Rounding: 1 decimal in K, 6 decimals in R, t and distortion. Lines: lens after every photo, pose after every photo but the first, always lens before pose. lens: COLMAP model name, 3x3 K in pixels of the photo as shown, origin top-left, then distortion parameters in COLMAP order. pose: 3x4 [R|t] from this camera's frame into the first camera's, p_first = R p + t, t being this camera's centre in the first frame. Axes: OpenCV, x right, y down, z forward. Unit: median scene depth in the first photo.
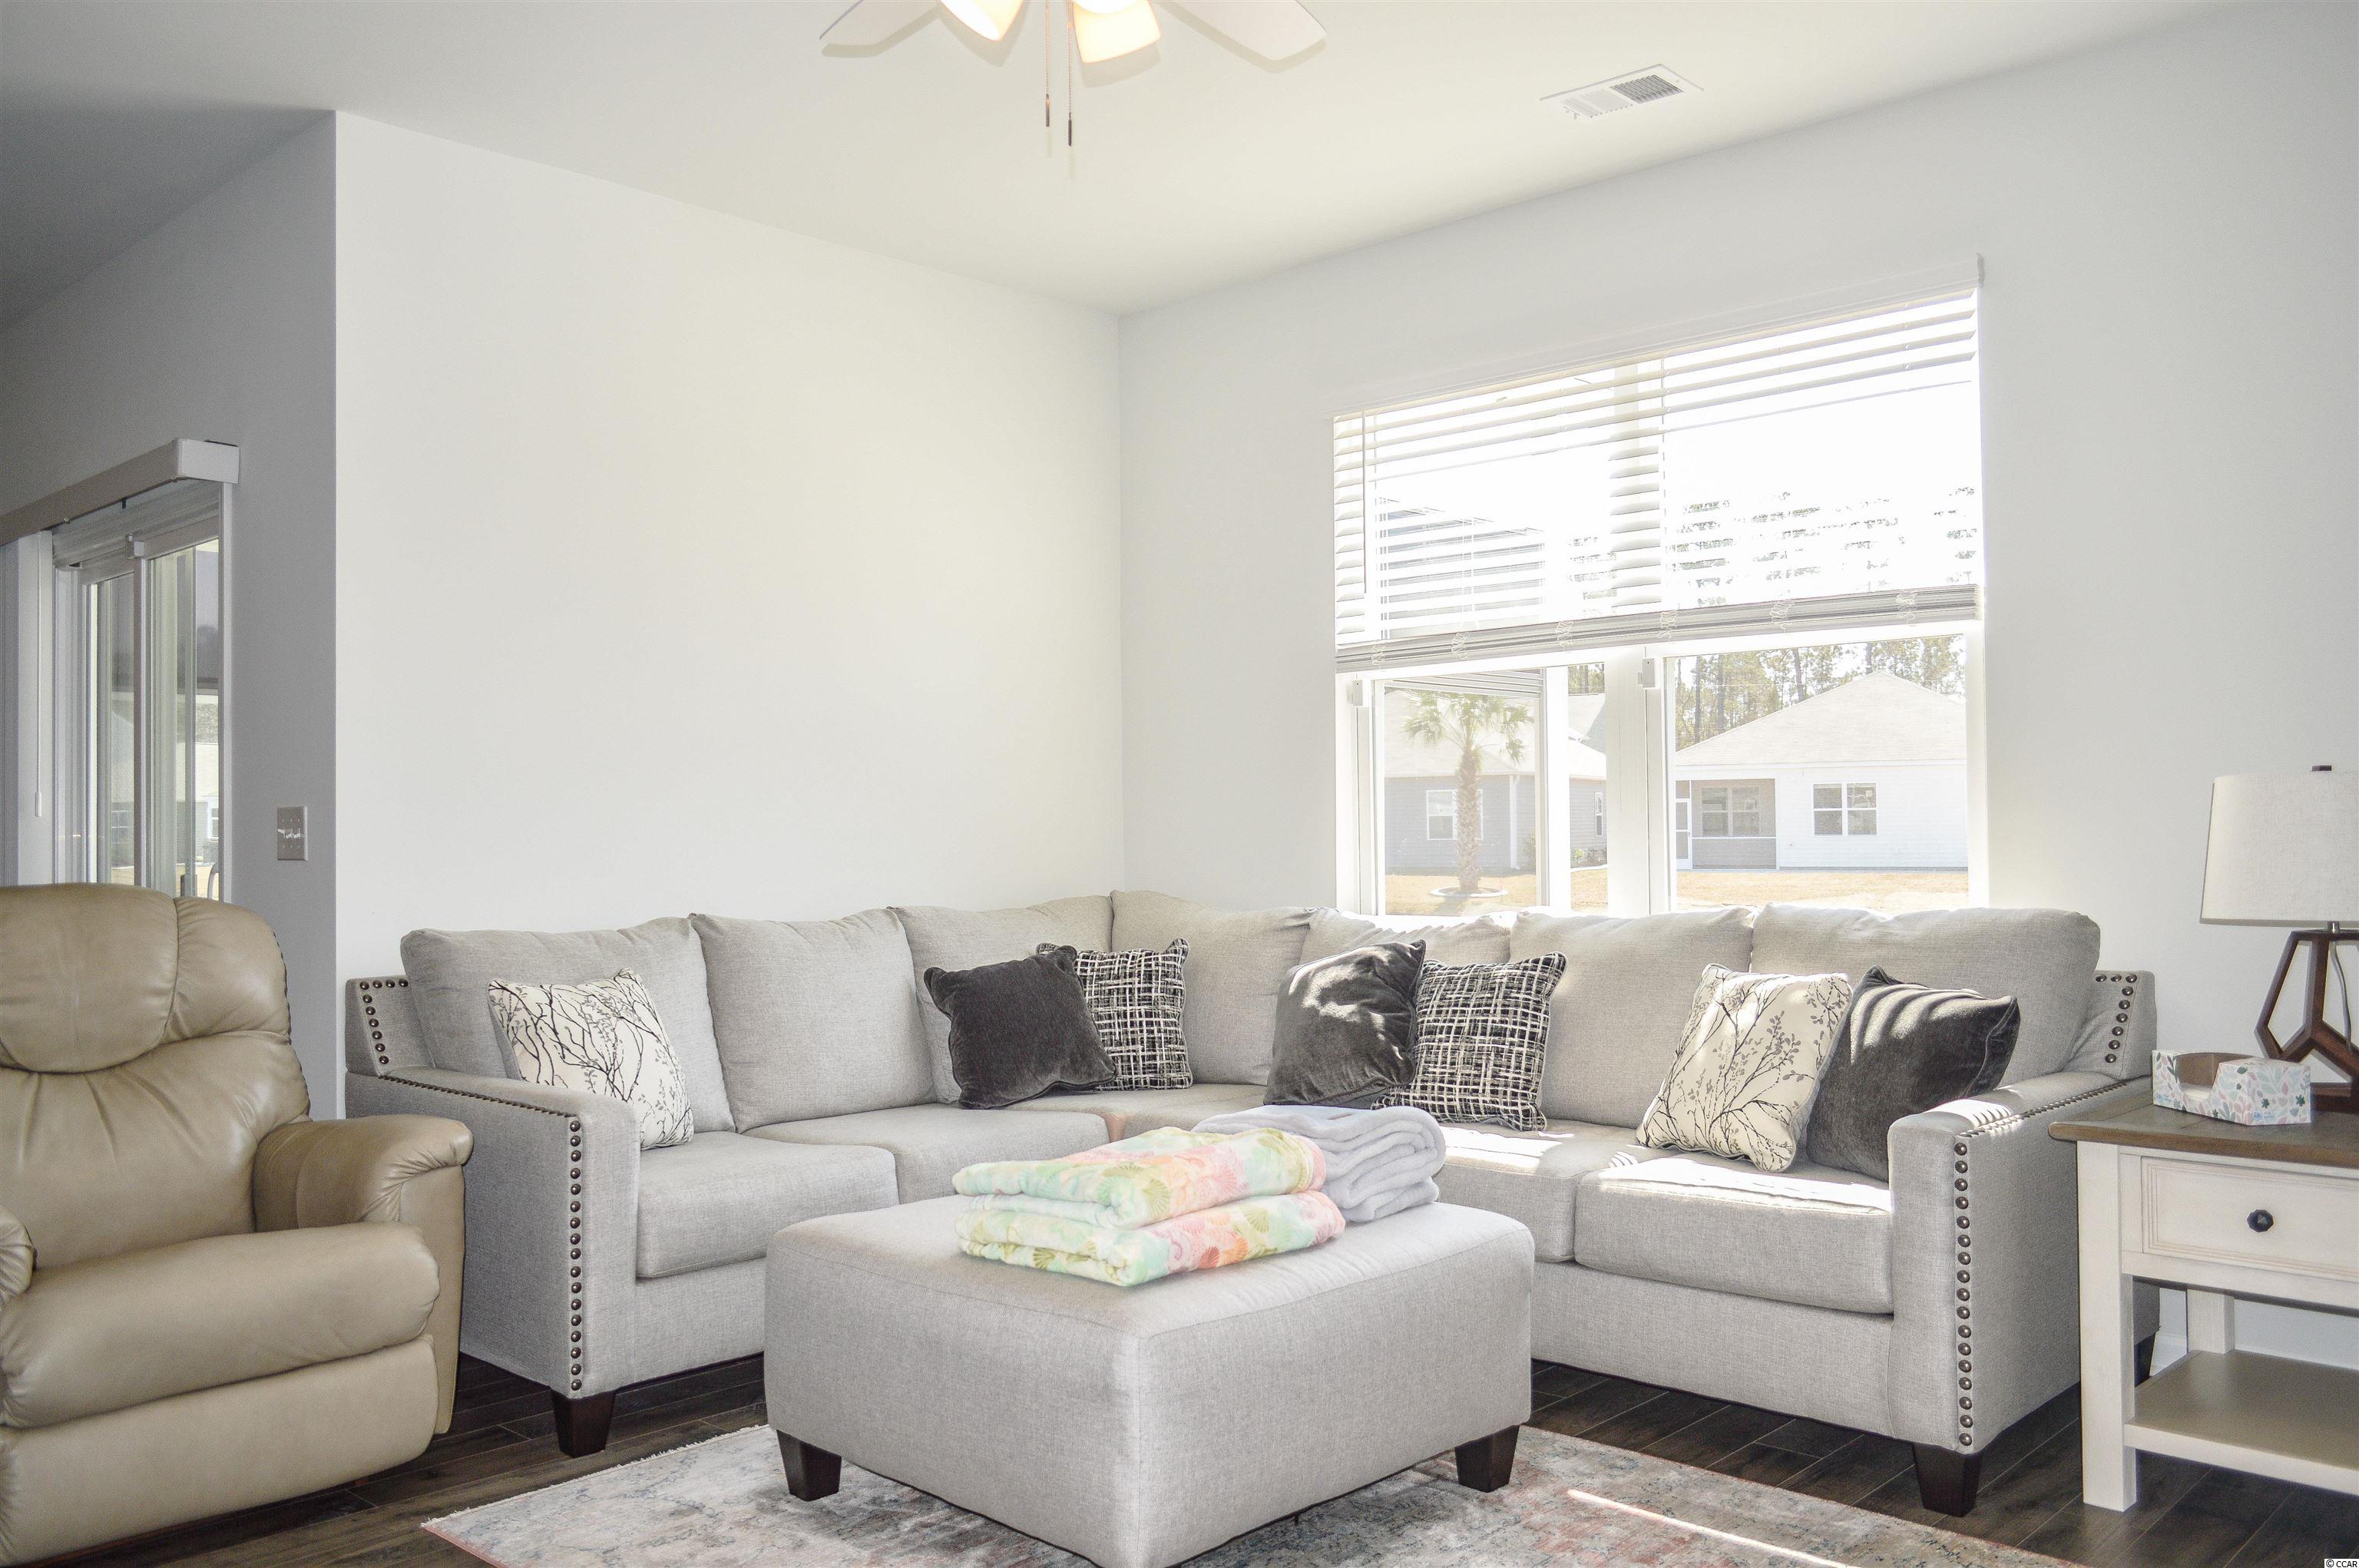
lens RADIAL K [[1863.7, 0, 1181.5], [0, 1863.7, 811.0], [0, 0, 1]] dist [-0.002166, 0.004165]
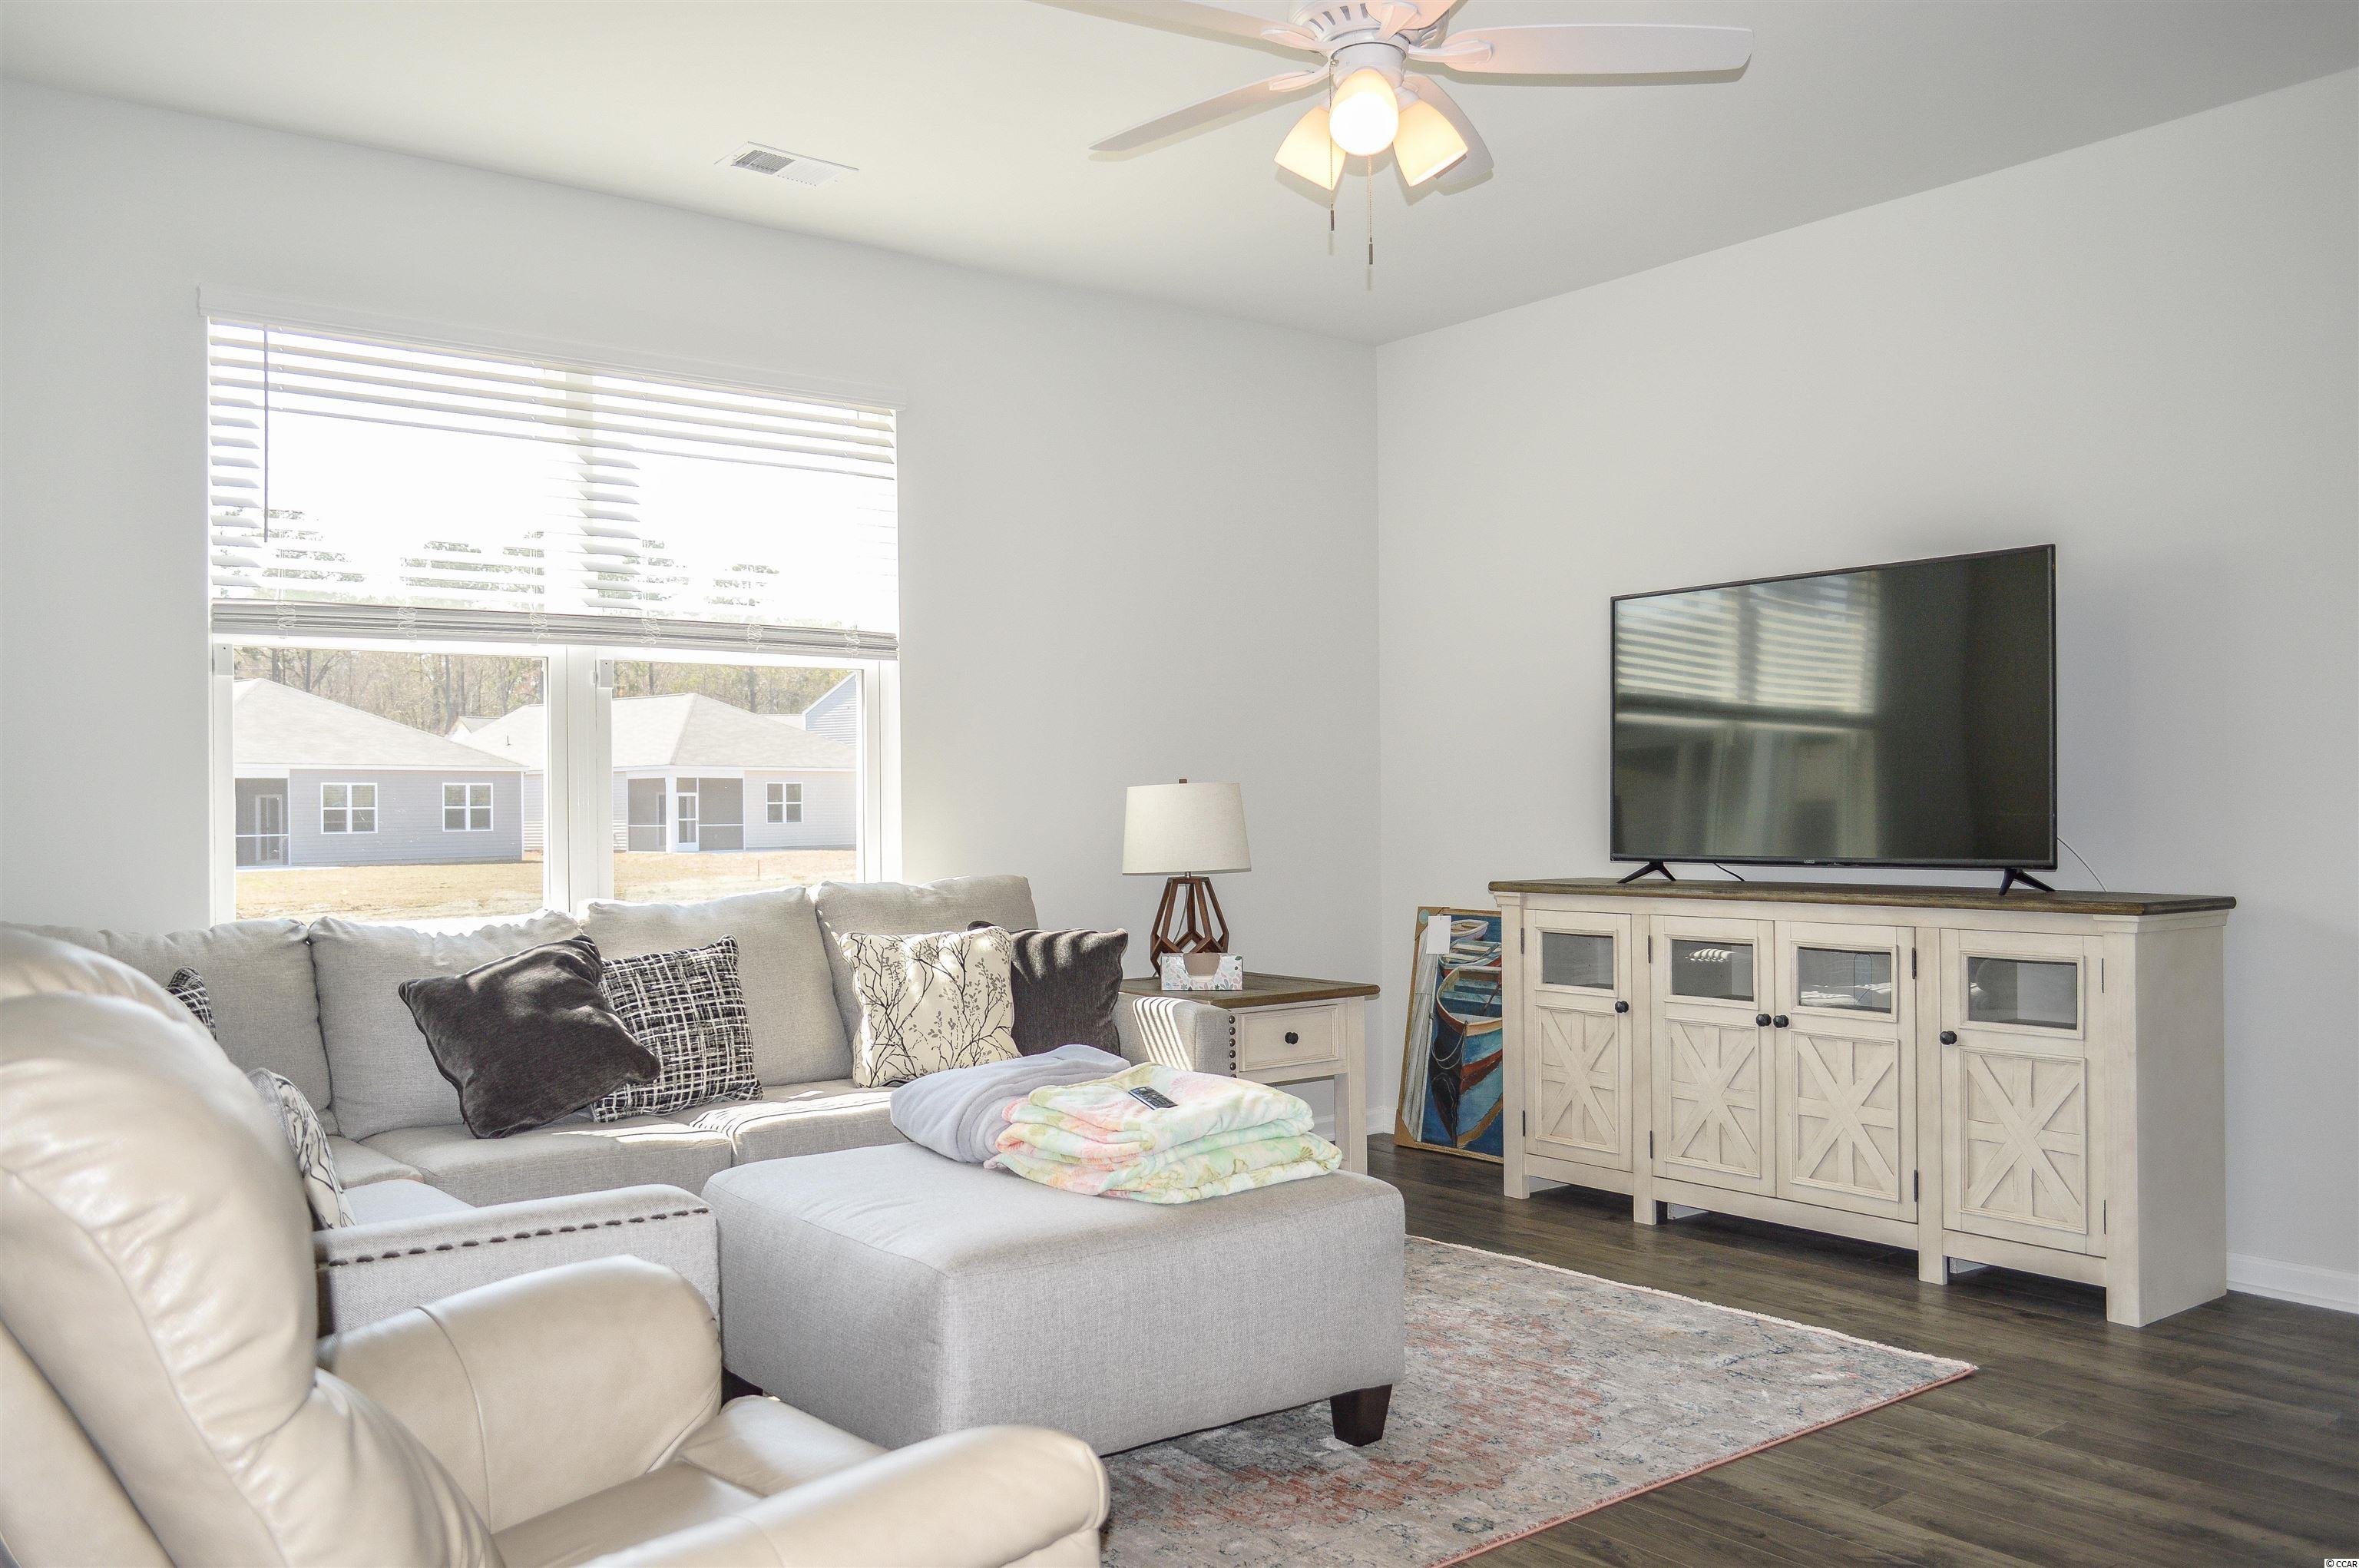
lens RADIAL K [[1863.7, 0, 1181.5], [0, 1863.7, 811.0], [0, 0, 1]] dist [-0.002166, 0.004165]
pose [[0.152004, 0.008432, 0.988344, -0.823562], [0.001342, 0.999961, -0.008737, 0.014446], [-0.988379, 0.002654, 0.151987, 0.582773]]
